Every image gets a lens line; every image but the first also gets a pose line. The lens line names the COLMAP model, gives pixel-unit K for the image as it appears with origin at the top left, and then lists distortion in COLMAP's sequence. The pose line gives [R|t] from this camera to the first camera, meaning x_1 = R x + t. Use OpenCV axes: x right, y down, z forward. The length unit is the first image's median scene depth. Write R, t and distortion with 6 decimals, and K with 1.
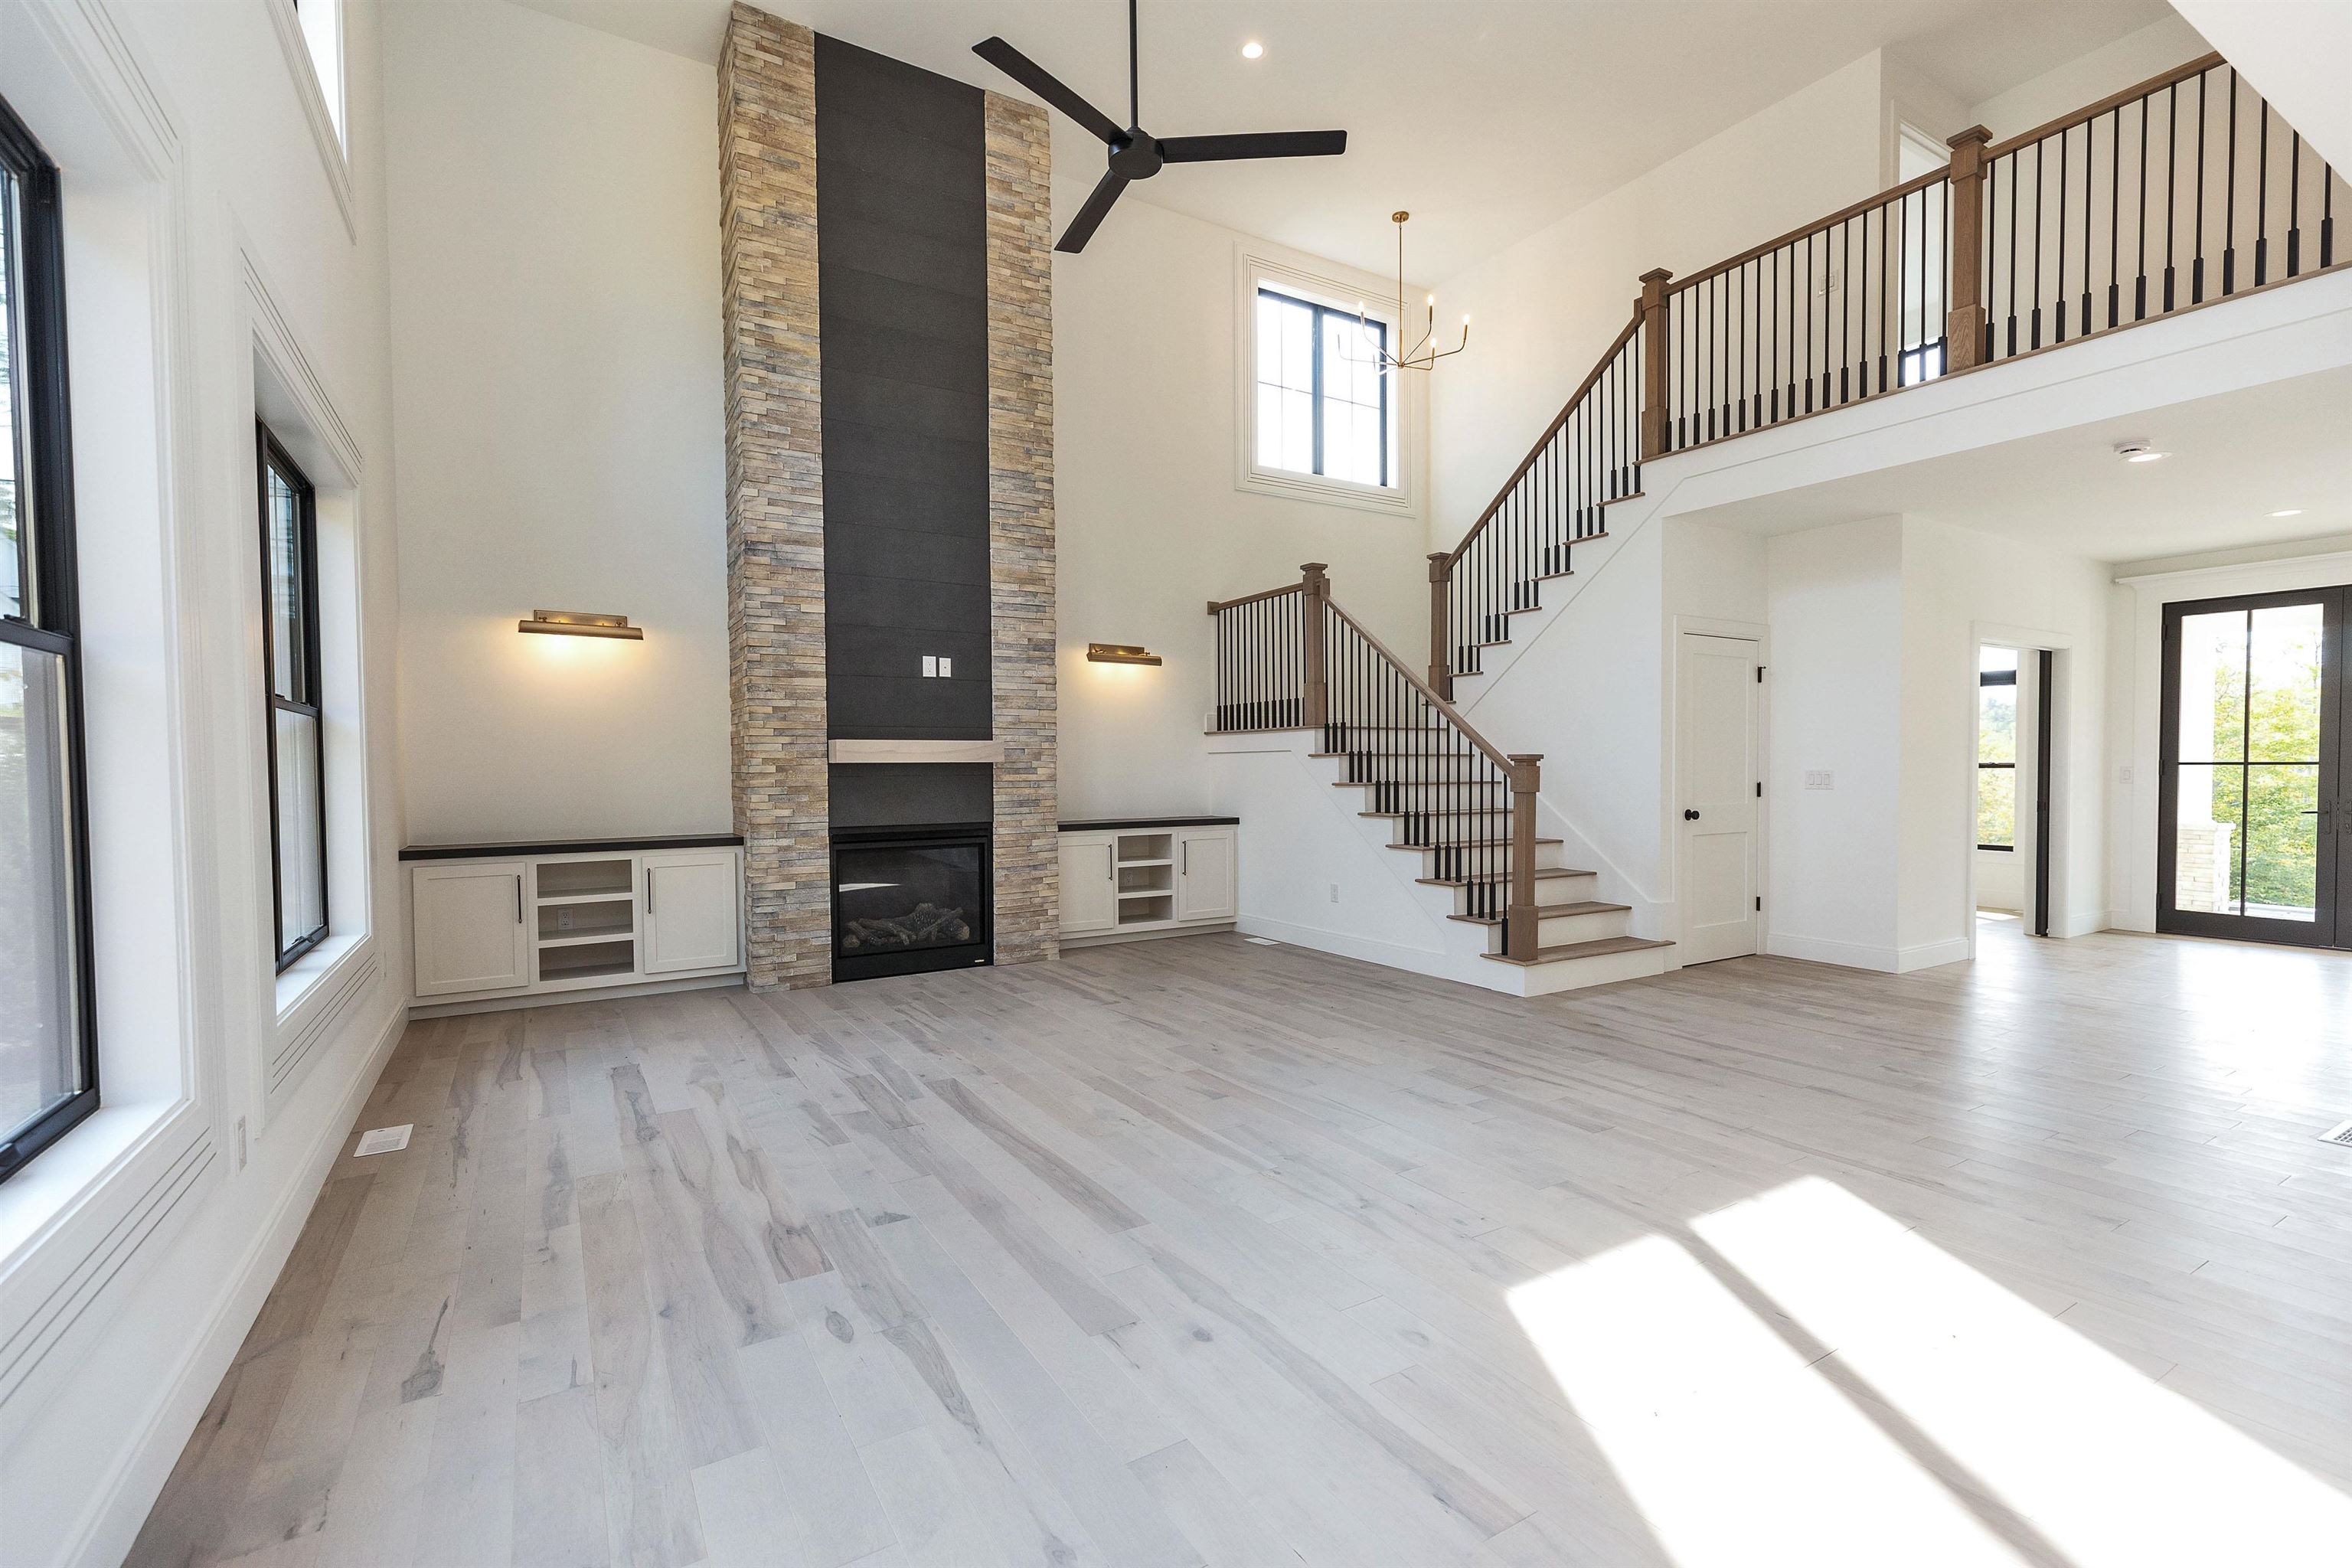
lens RADIAL K [[1052.4, 0, 1175.1], [0, 1052.4, 788.3], [0, 0, 1]] dist [0.008215, -0.002711]
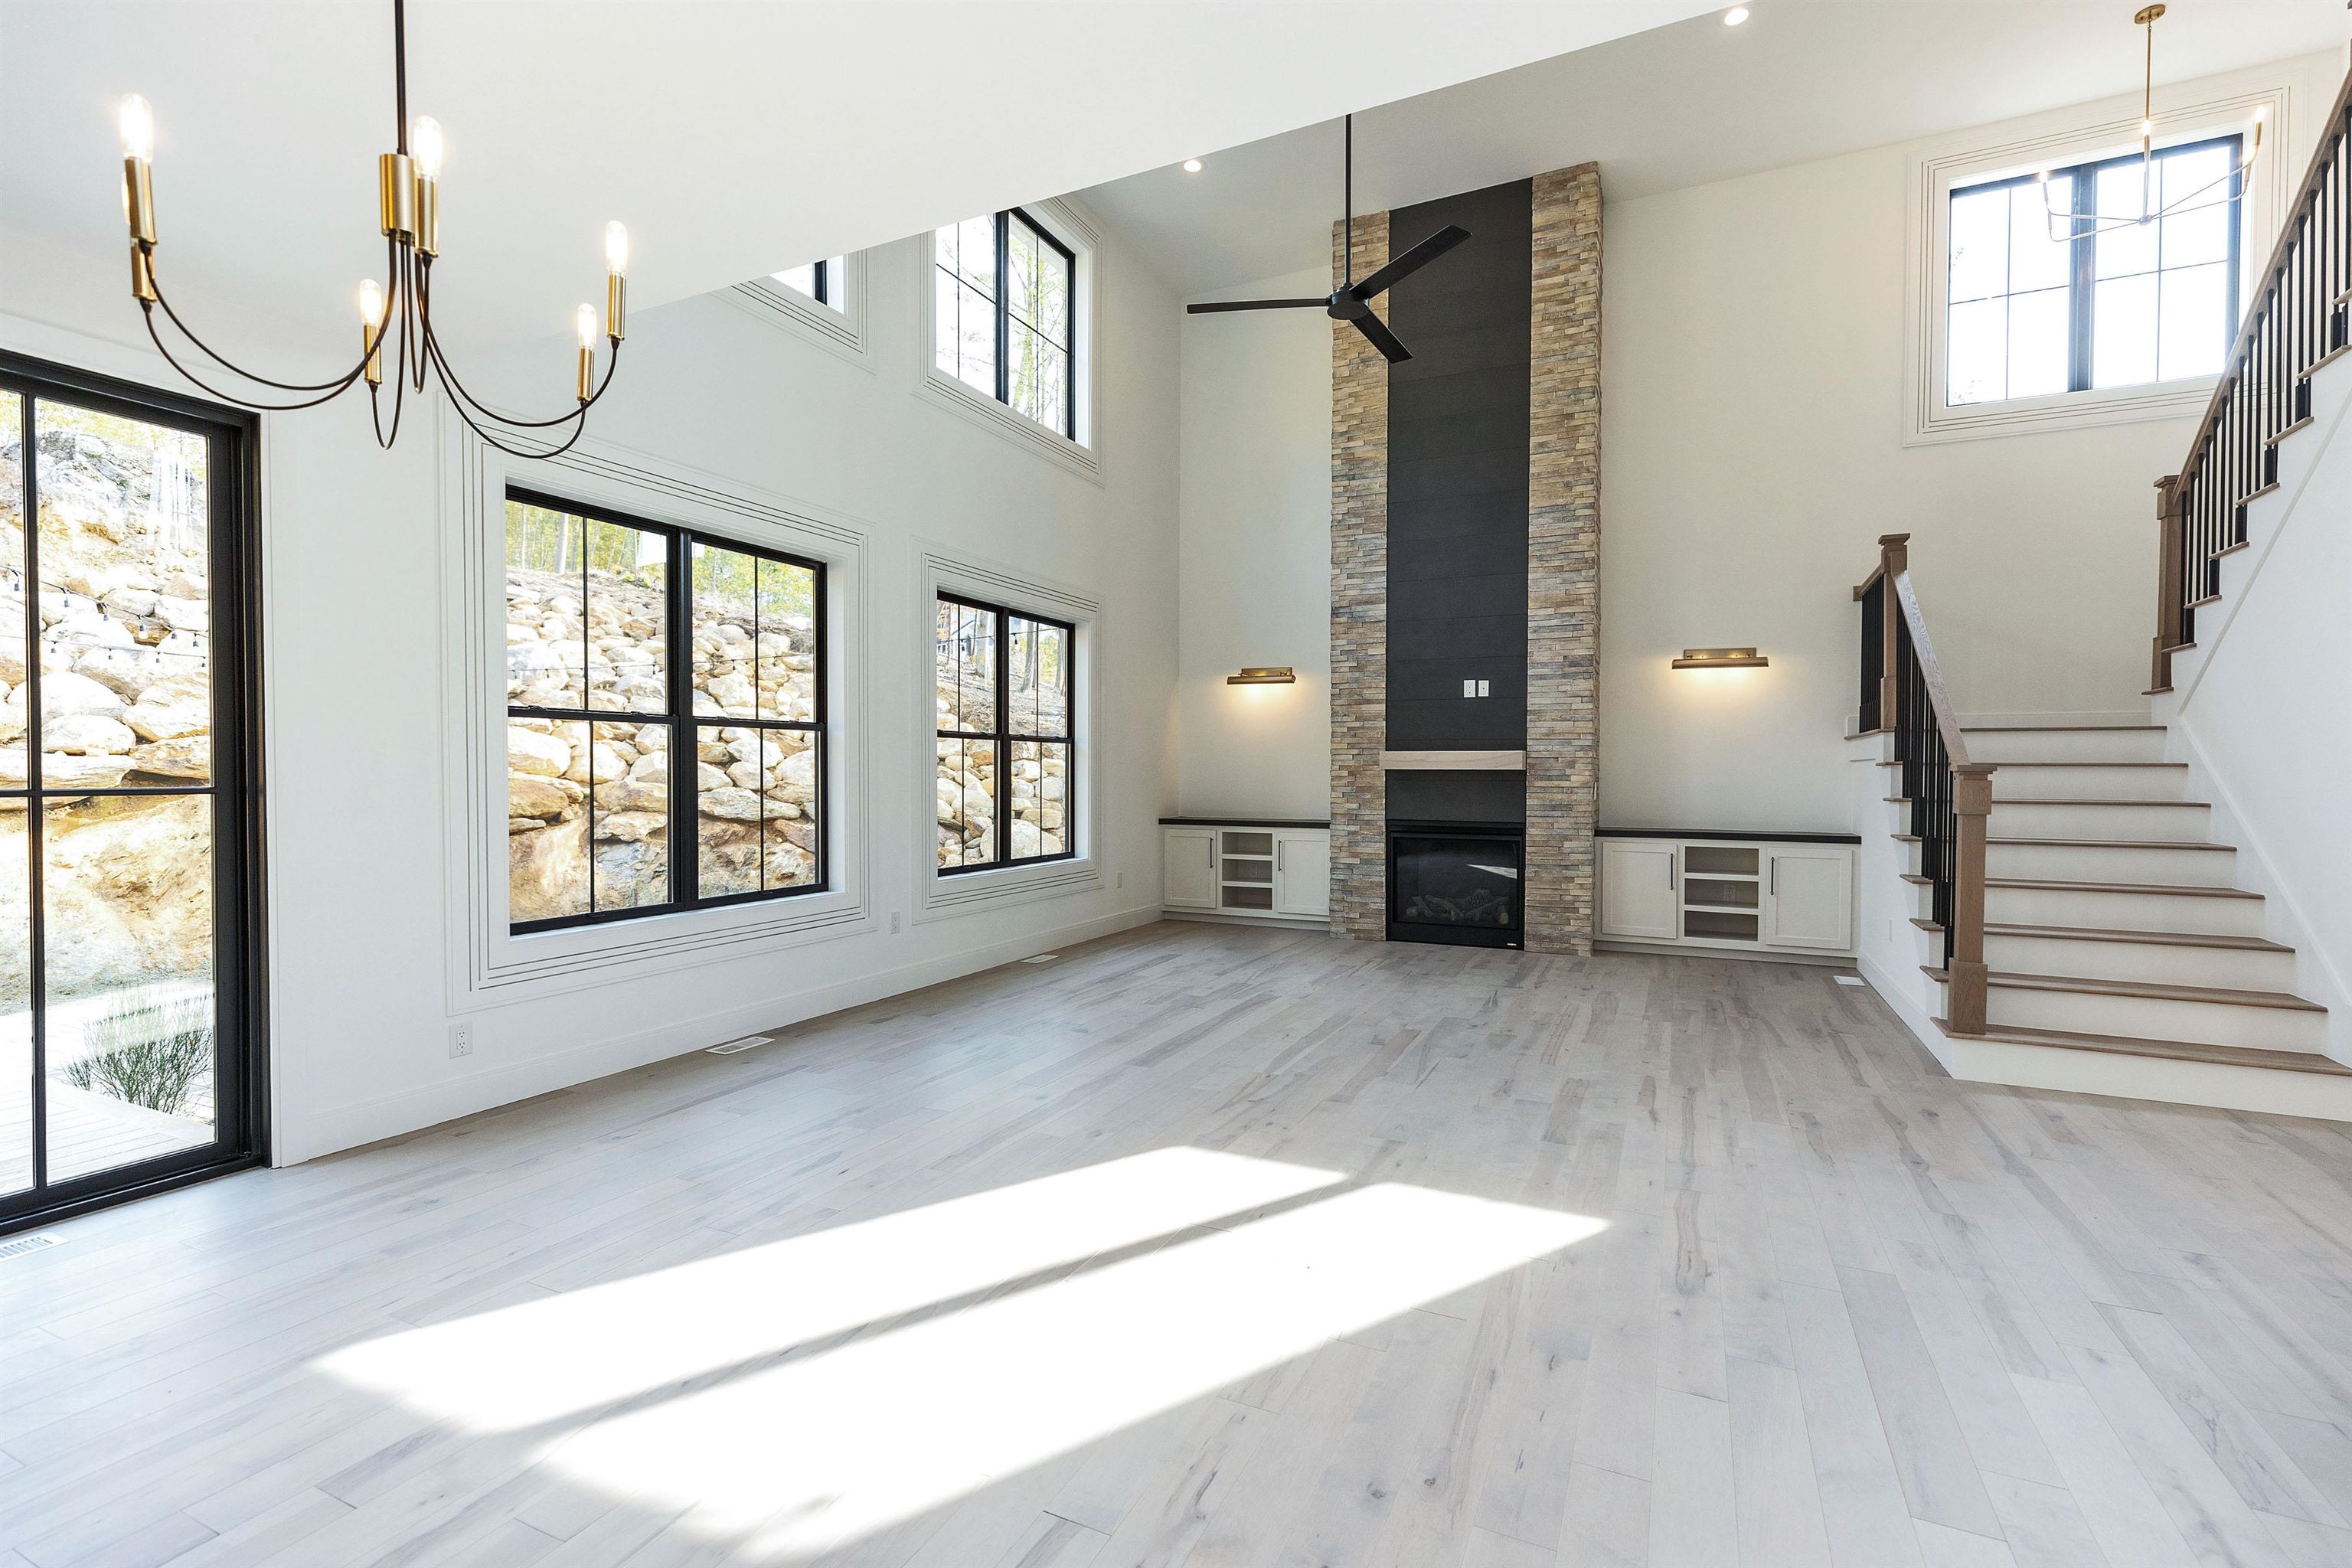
lens RADIAL K [[1052.4, 0, 1190.9], [0, 1052.4, 781.8], [0, 0, 1]] dist [0.008215, -0.002711]
pose [[0.544065, 0.017618, -0.838858, 0.624997], [-0.026898, 0.999632, 0.003549, -0.006714], [0.838612, 0.020632, 0.544338, 0.095649]]
